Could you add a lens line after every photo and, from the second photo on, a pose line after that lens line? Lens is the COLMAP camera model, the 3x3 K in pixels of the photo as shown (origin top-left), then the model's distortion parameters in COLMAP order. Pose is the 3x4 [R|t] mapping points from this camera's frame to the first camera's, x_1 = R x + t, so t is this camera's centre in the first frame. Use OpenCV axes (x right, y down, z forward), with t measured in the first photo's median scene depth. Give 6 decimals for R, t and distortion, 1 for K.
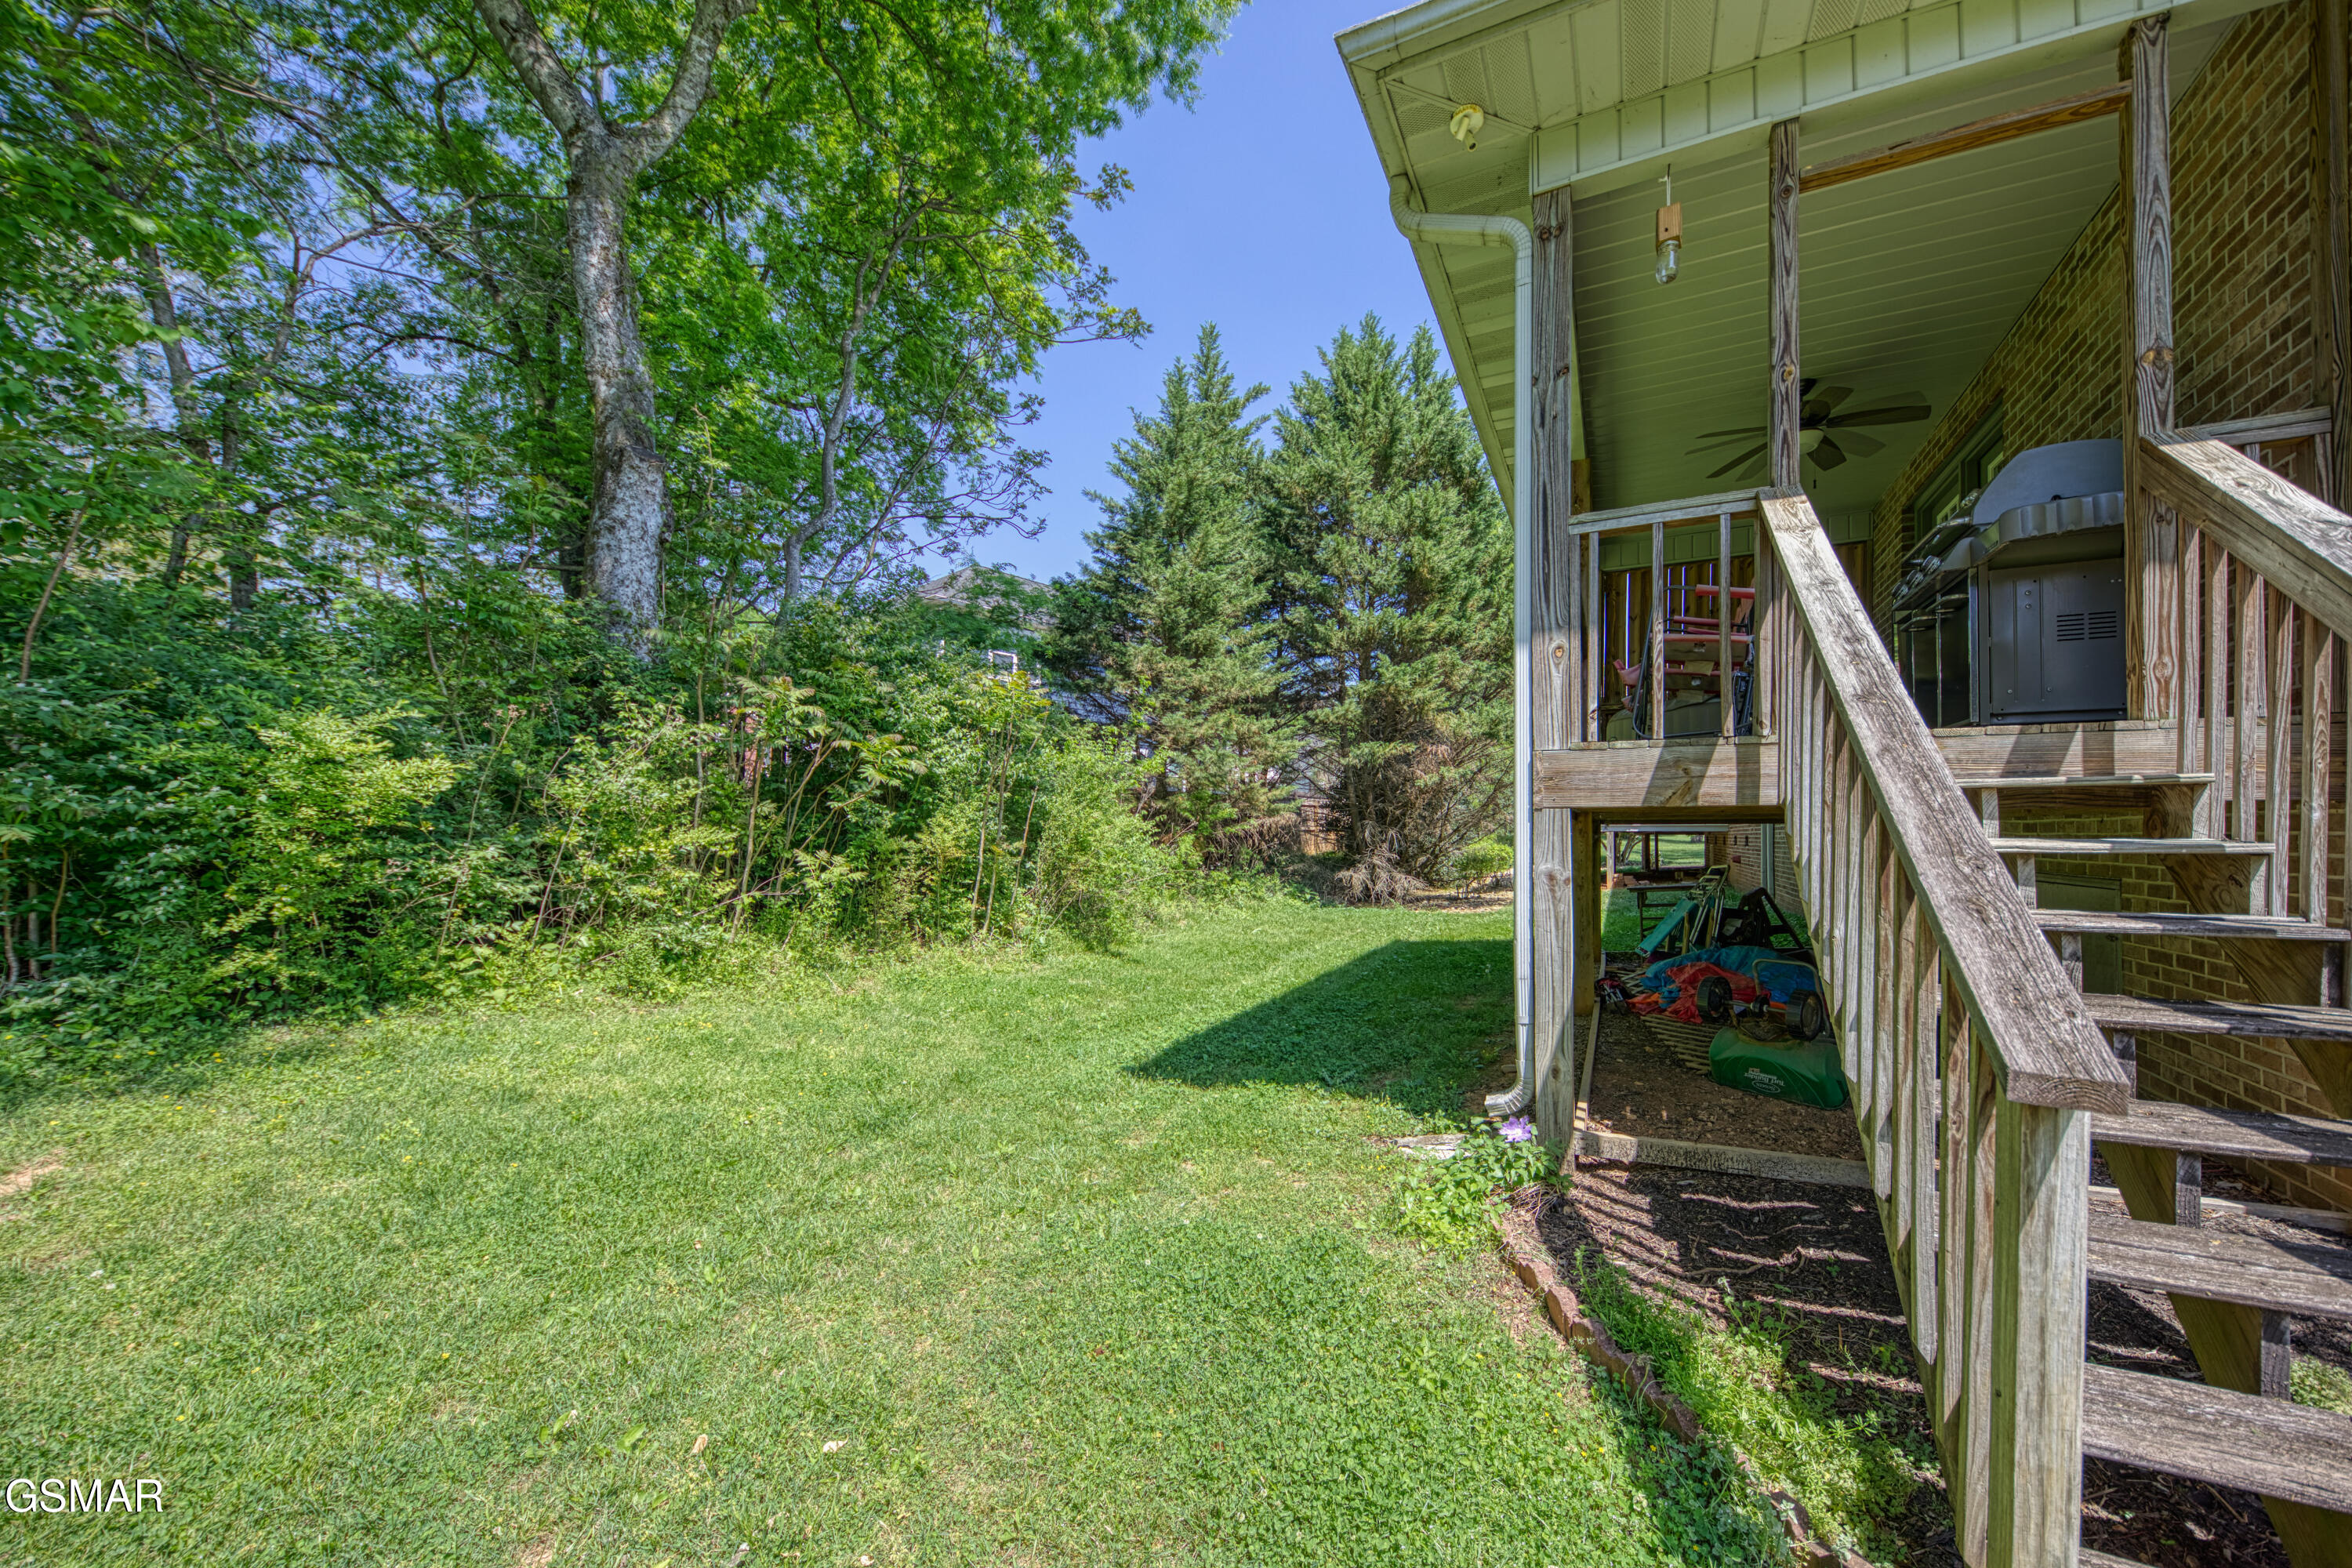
lens RADIAL K [[833.0, 0, 1258.0], [0, 833.0, 831.3], [0, 0, 1]] dist [-0.008981, -0.000516]
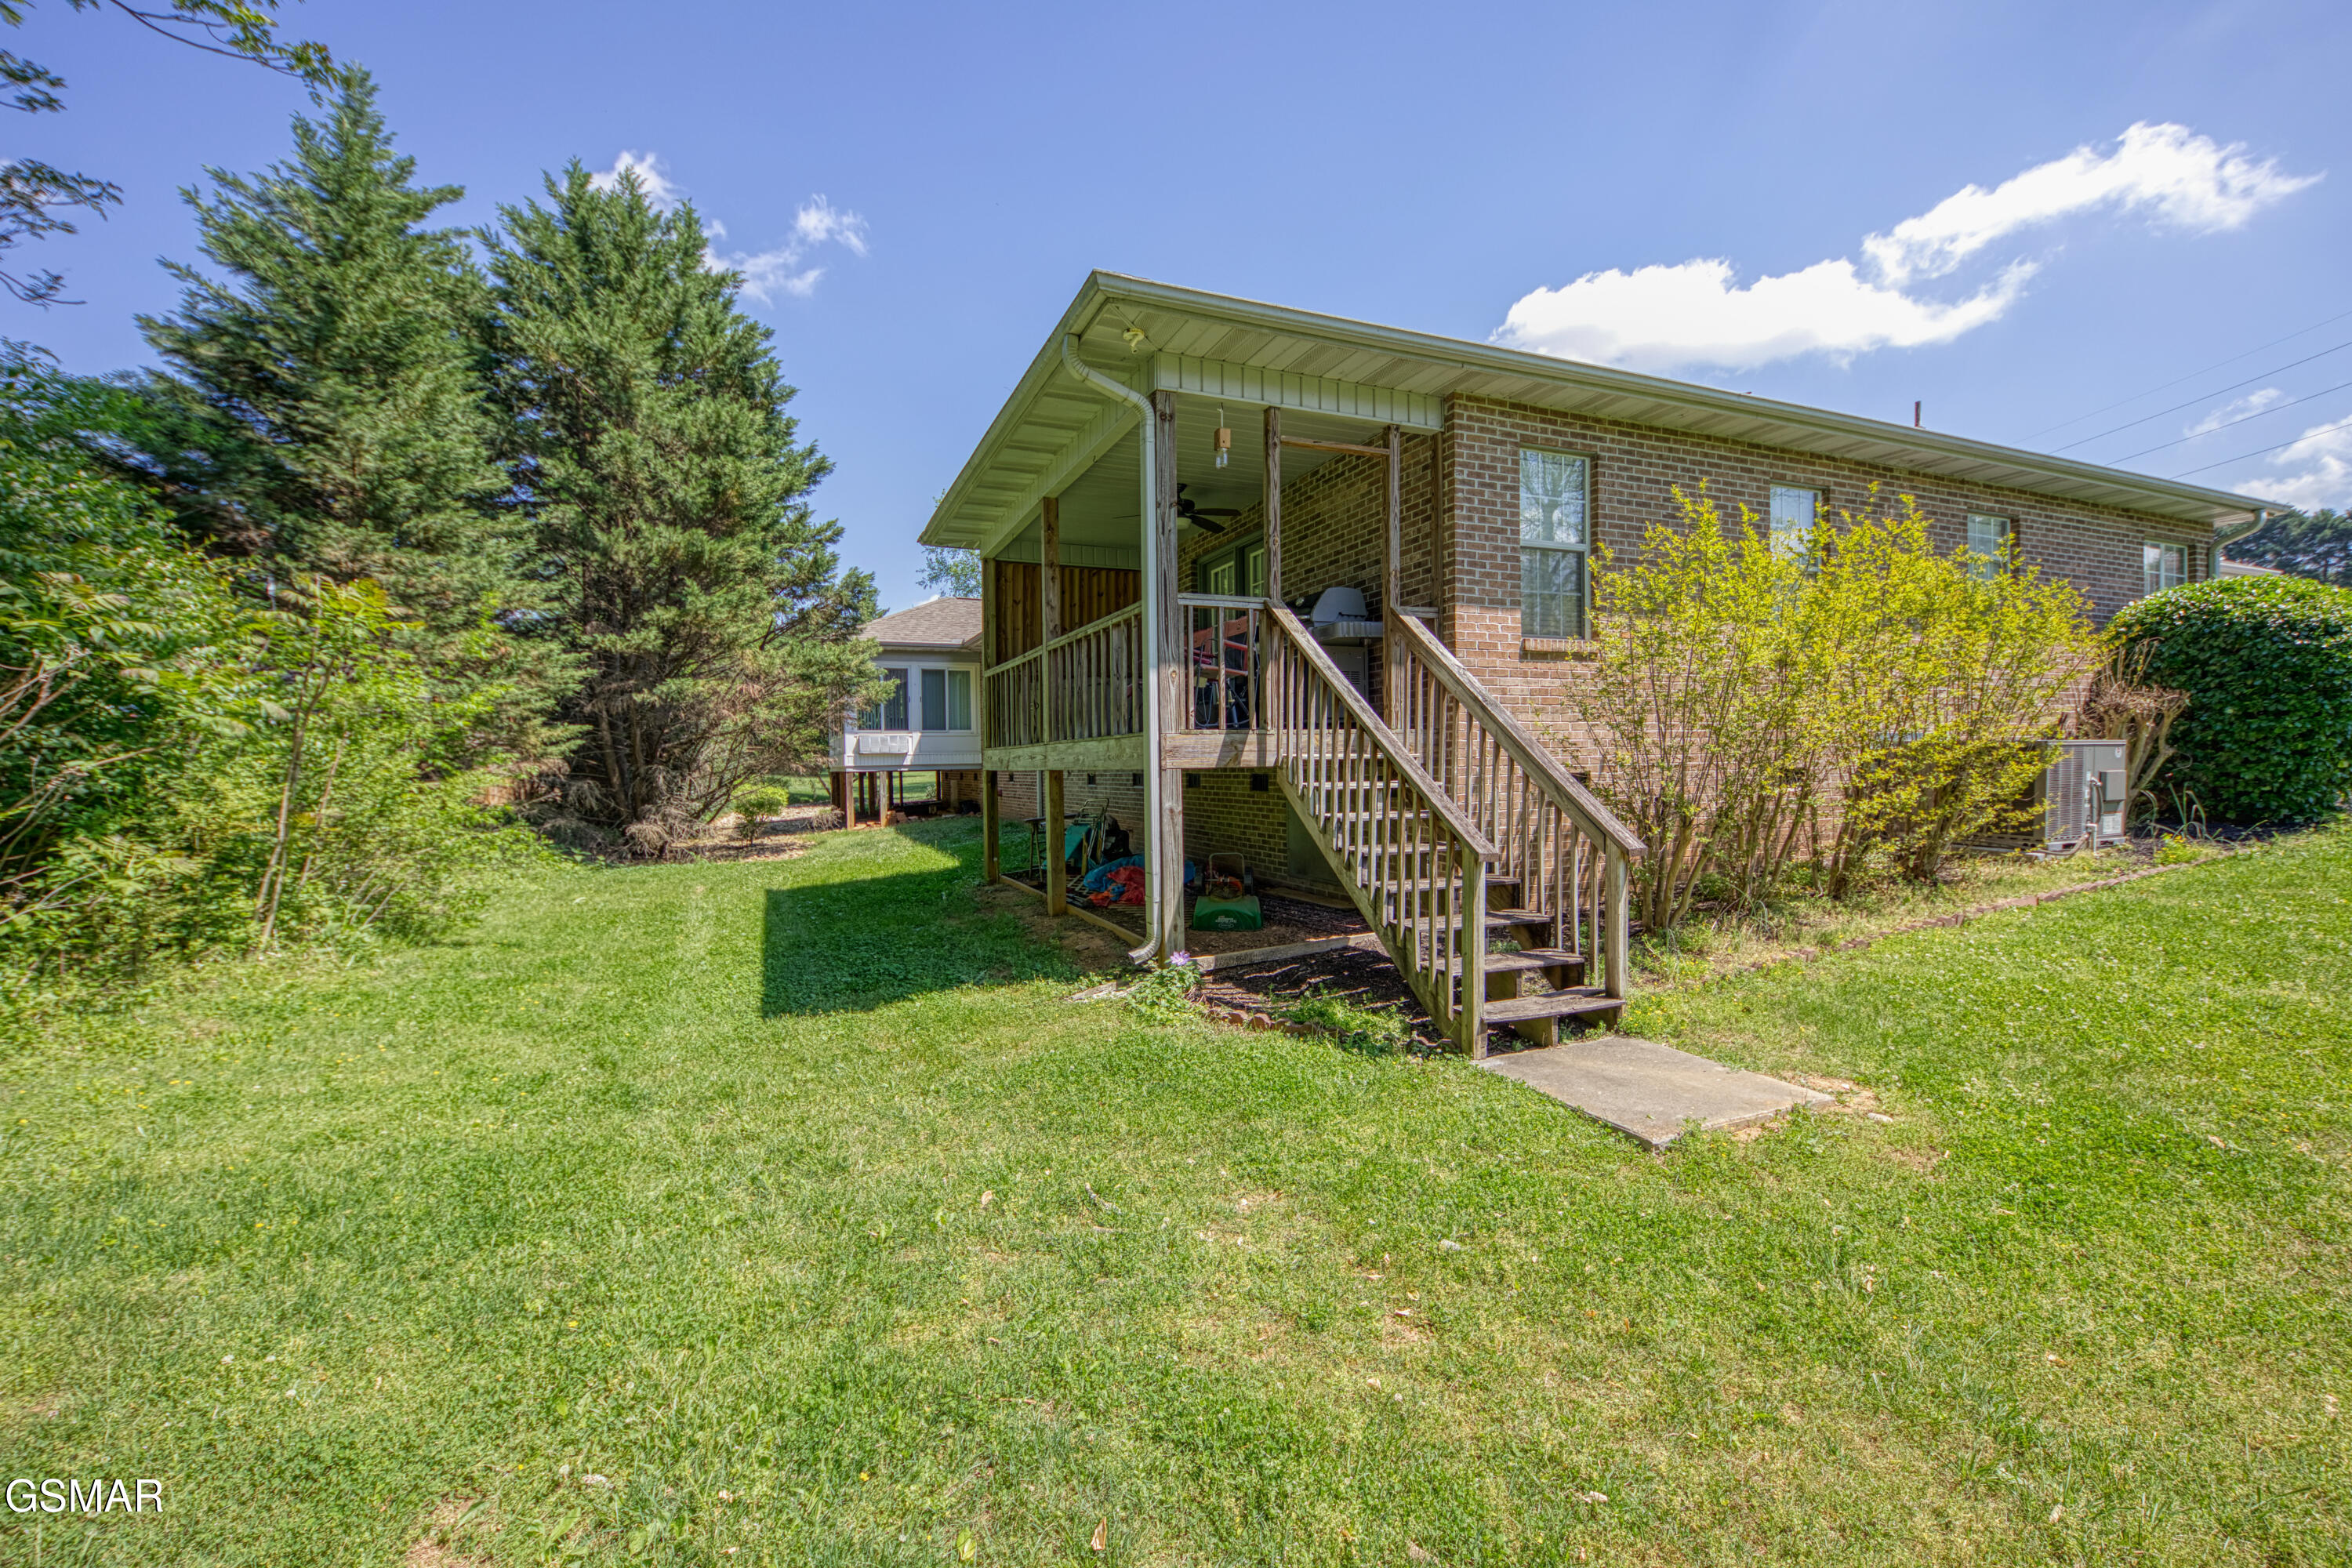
lens RADIAL K [[942.1, 0, 1163.6], [0, 942.1, 791.0], [0, 0, 1]] dist [0.001186, 0.000129]
pose [[0.681998, -0.037717, 0.730380, -0.510066], [0.017618, 0.999227, 0.035150, -0.024588], [-0.731141, -0.011105, 0.682135, -0.134930]]
